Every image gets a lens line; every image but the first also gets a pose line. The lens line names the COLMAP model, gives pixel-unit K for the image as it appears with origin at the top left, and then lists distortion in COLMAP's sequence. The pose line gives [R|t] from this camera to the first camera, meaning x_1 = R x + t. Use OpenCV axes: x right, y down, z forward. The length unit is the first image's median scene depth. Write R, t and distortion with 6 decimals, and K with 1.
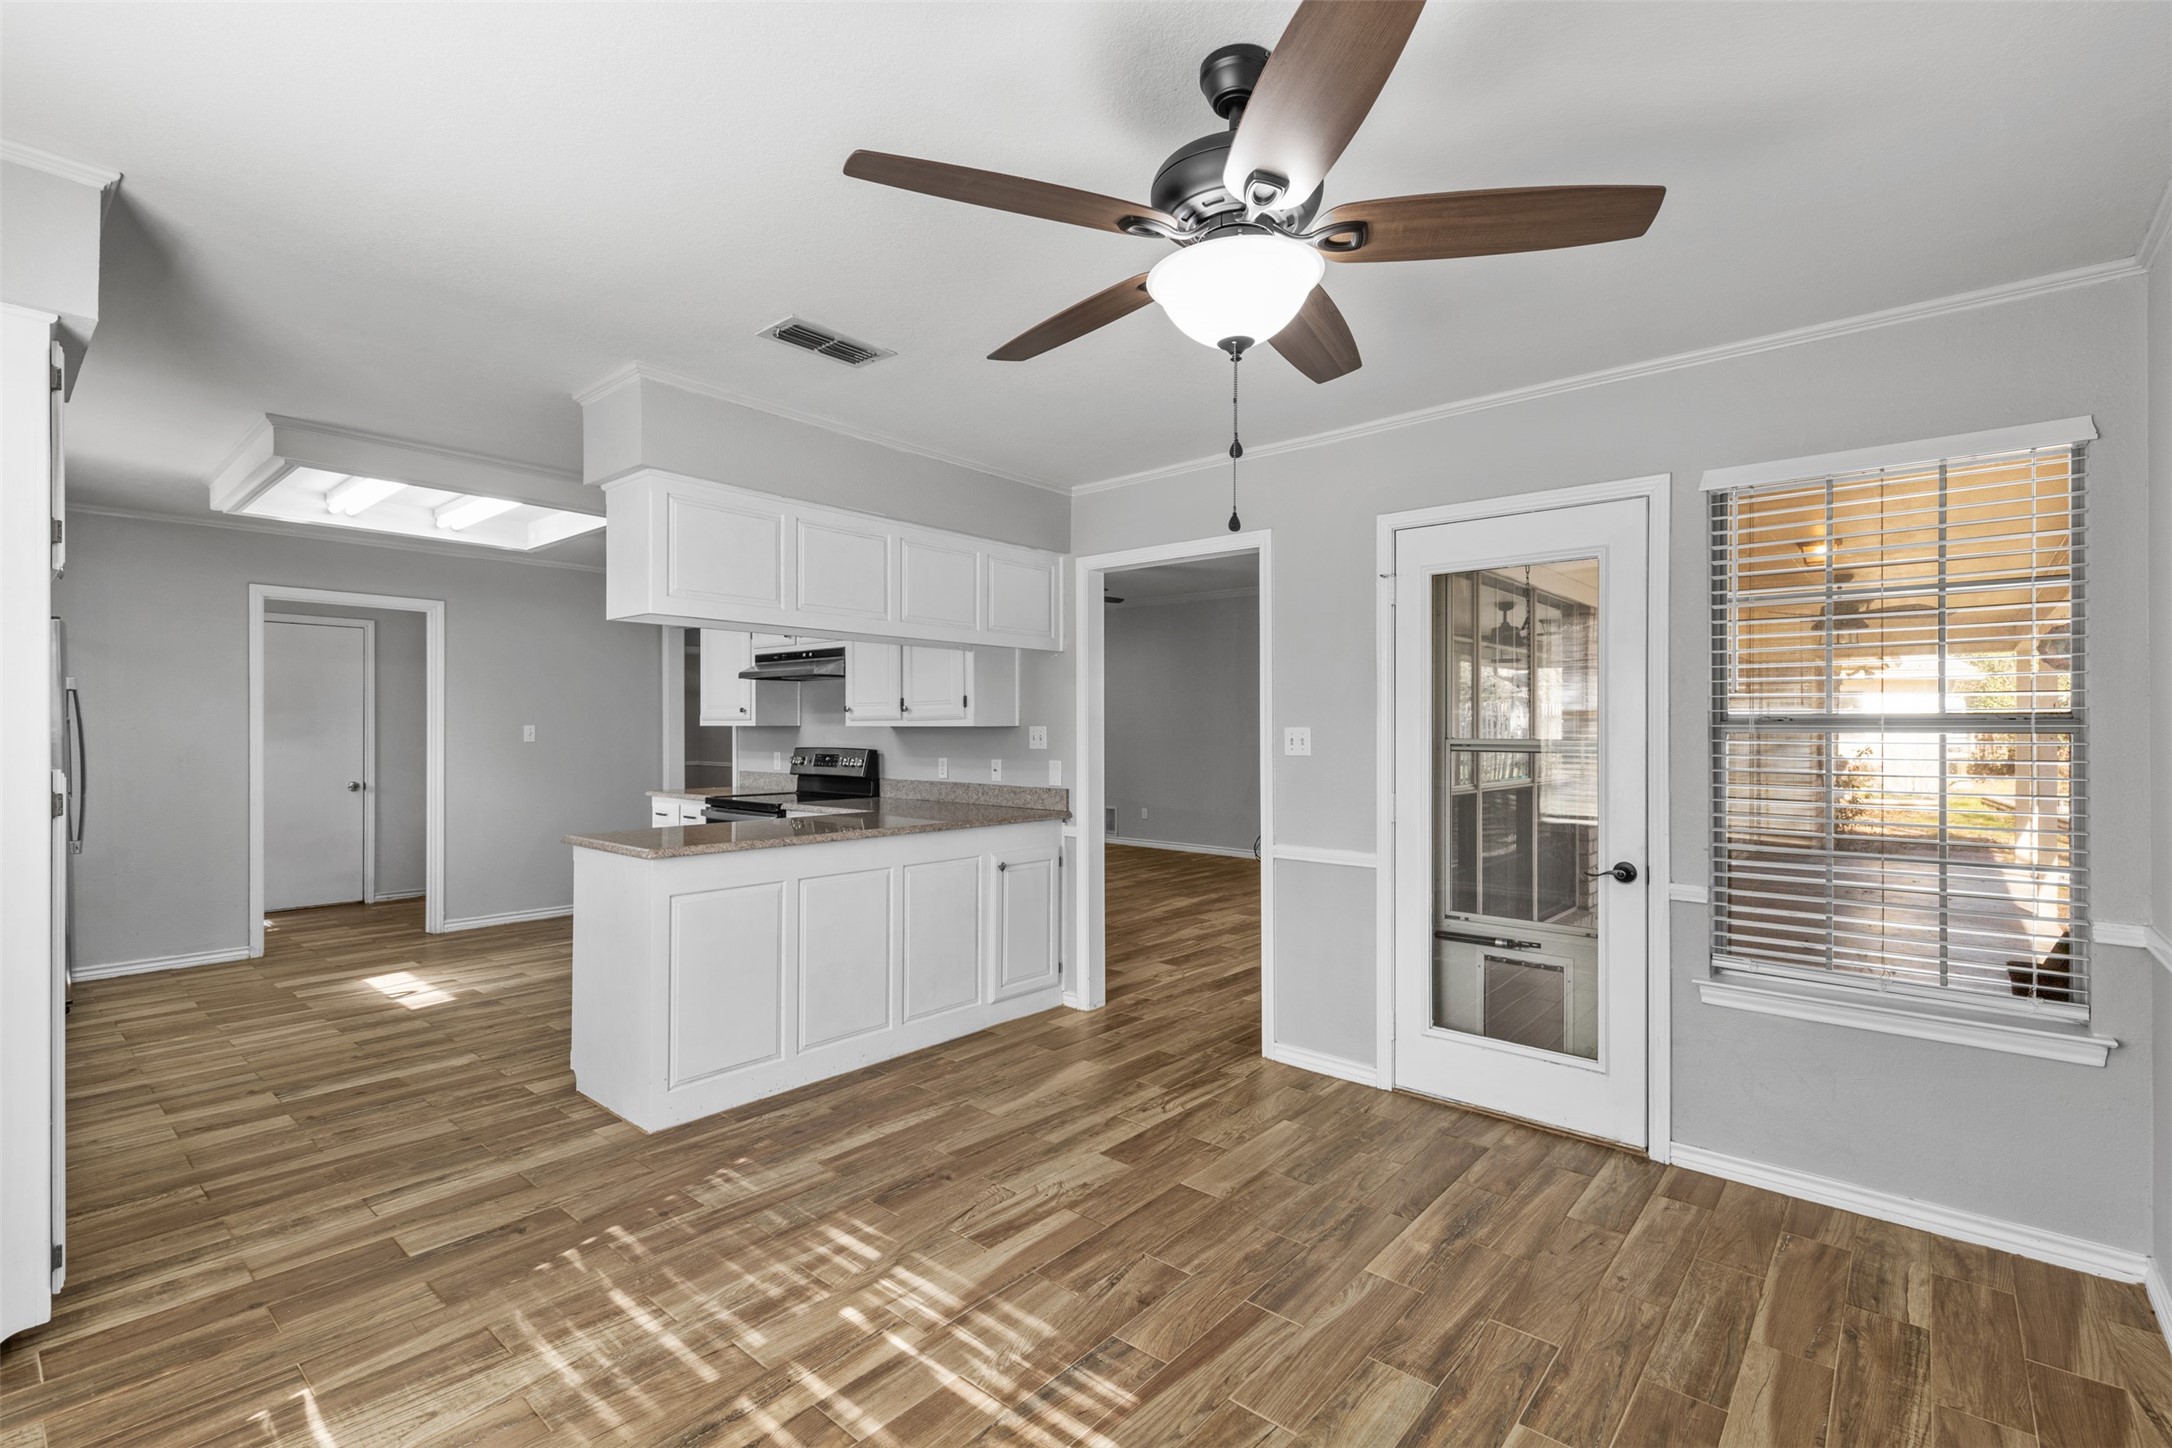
lens RADIAL K [[985.5, 0, 1126.1], [0, 985.5, 729.7], [0, 0, 1]] dist [0.008180, -0.001837]
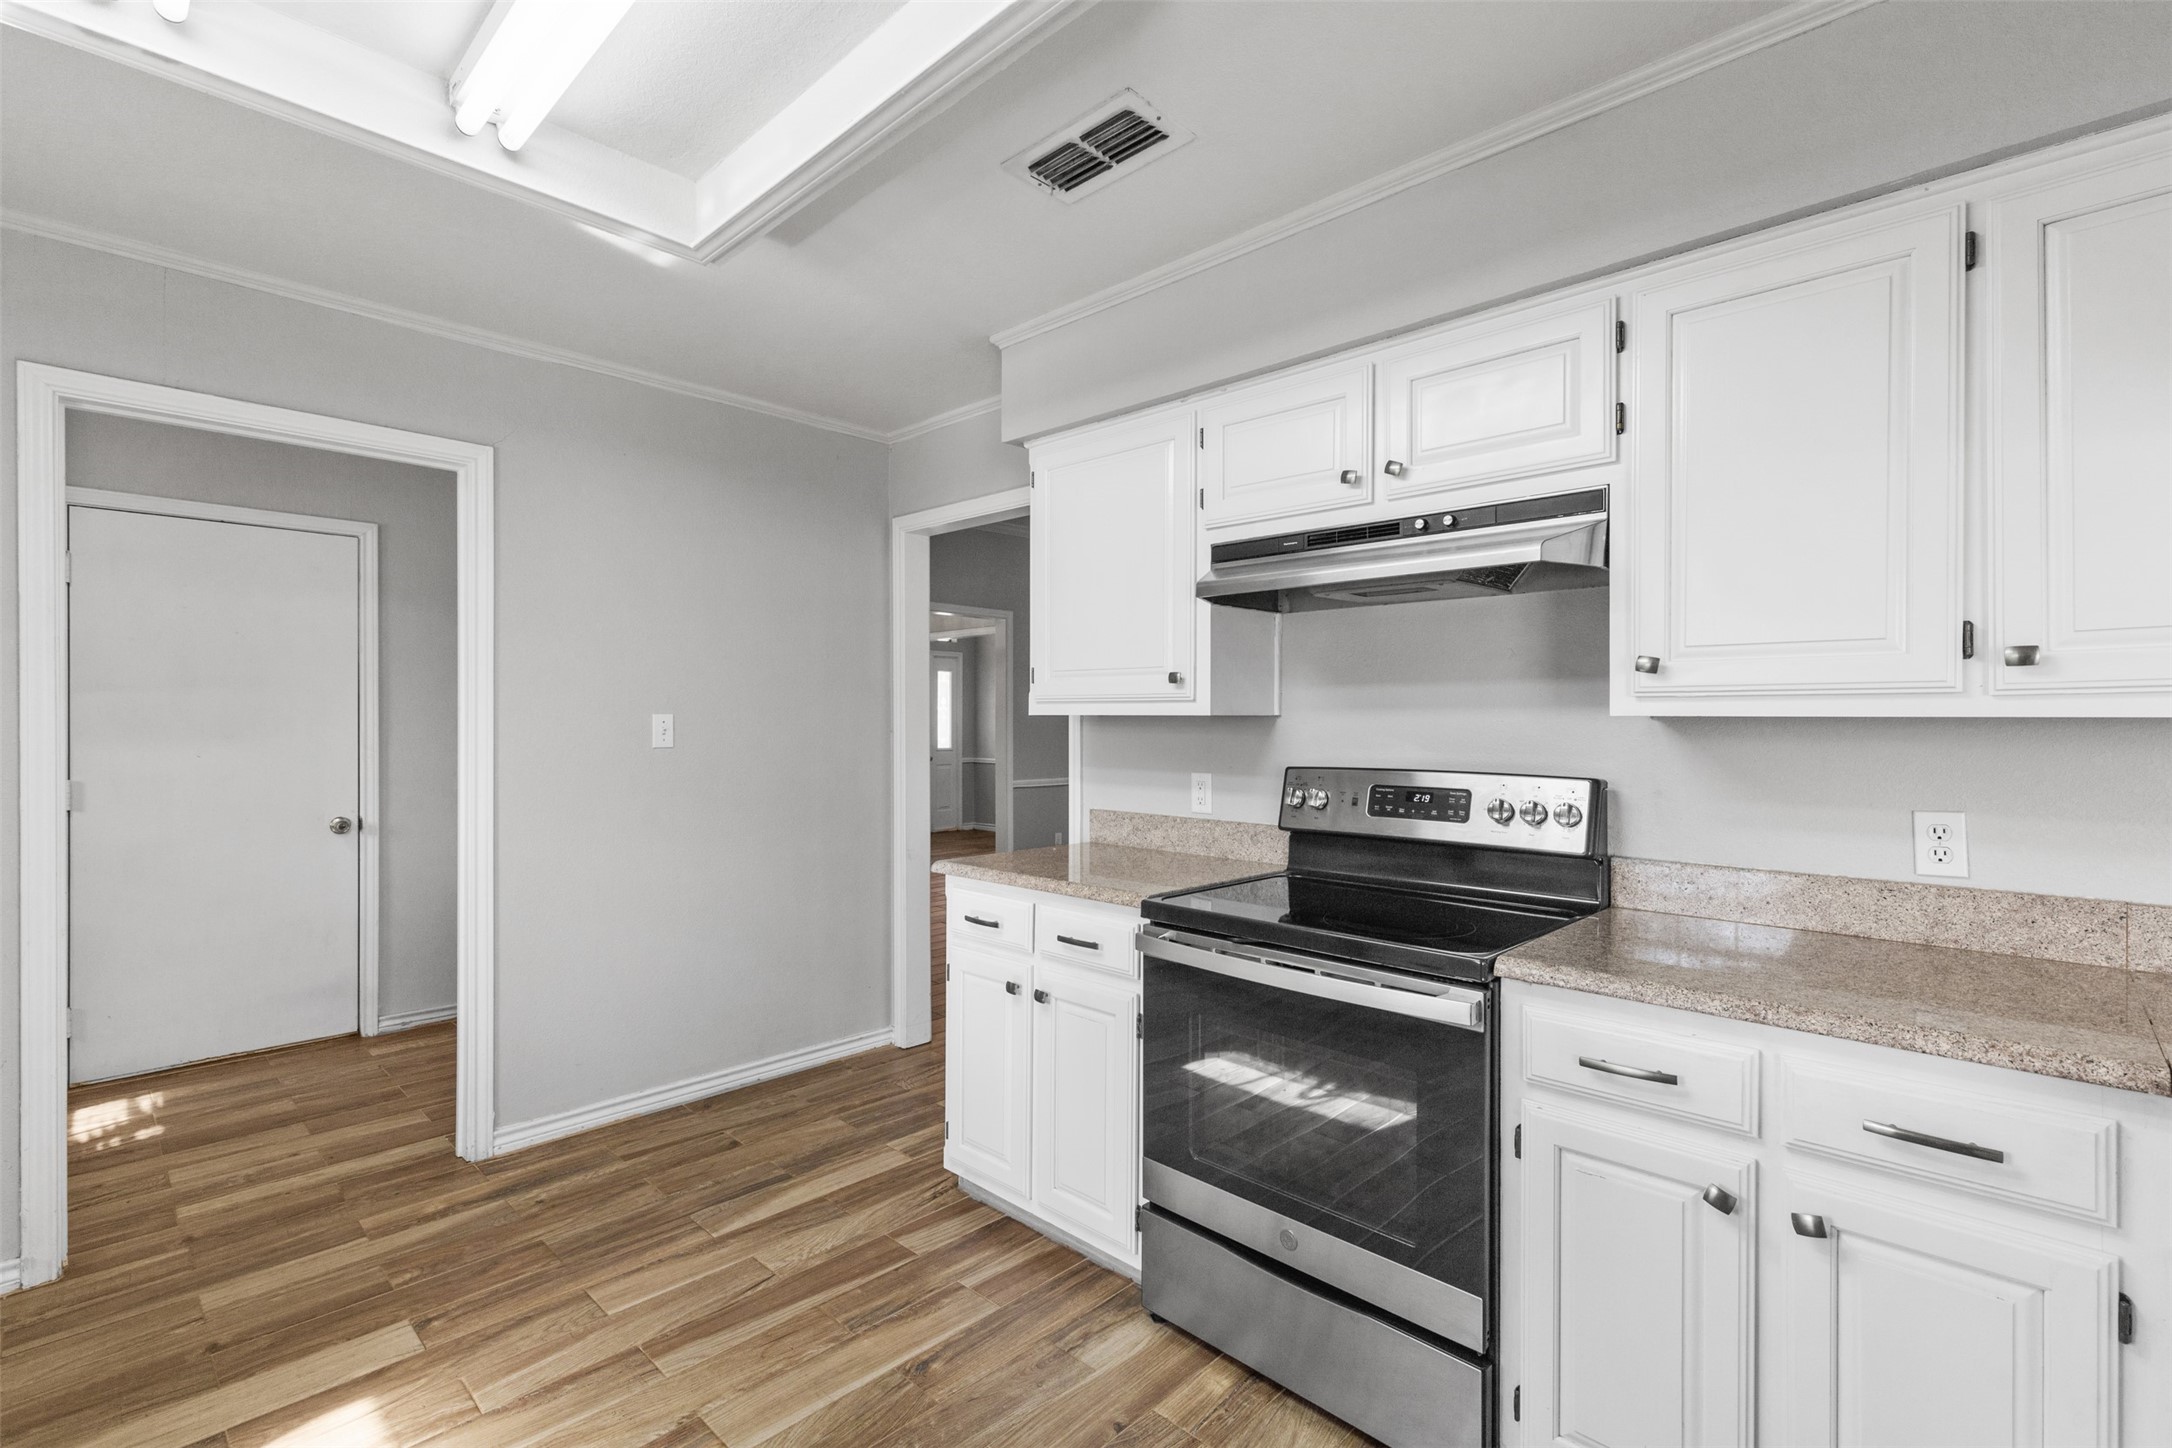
lens RADIAL K [[985.5, 0, 1092.8], [0, 985.5, 723.5], [0, 0, 1]] dist [0.008180, -0.001837]
pose [[0.997789, -0.000881, -0.066458, -0.723588], [0.001378, 0.999971, 0.007425, -0.006240], [0.066450, -0.007500, 0.997762, 1.062710]]
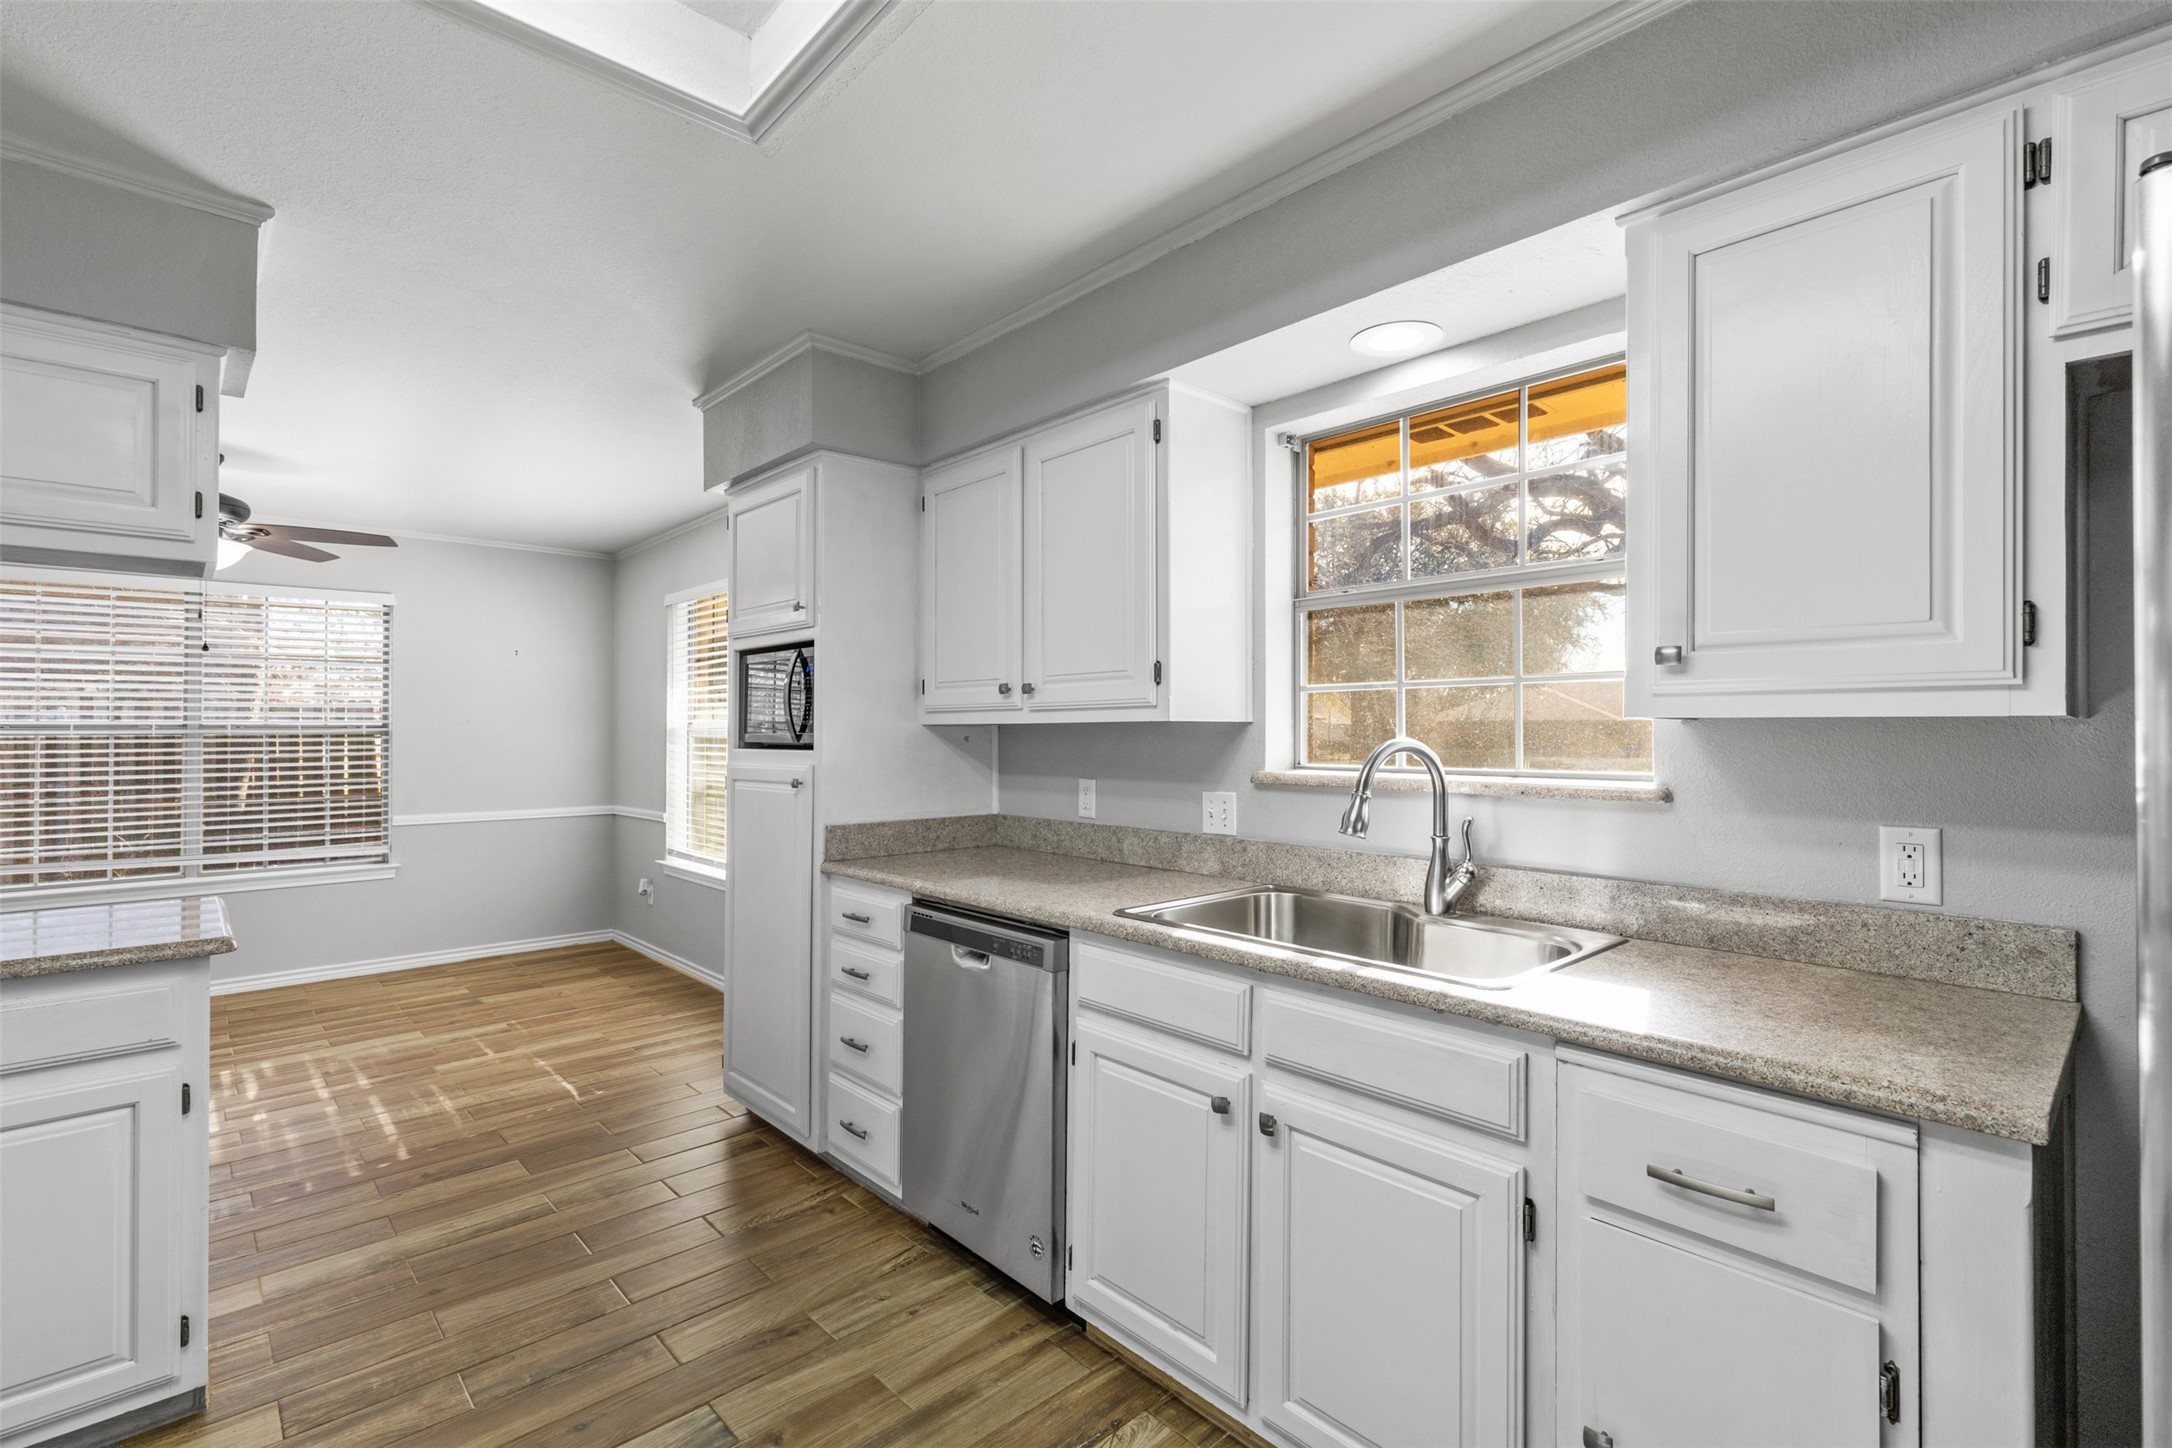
lens RADIAL K [[985.5, 0, 1088.8], [0, 985.5, 725.1], [0, 0, 1]] dist [0.008180, -0.001837]
pose [[-0.991296, -0.003647, 0.131605, -1.204058], [-0.005386, 0.999903, -0.012866, -0.005954], [-0.131545, -0.013463, -0.991219, 1.618704]]
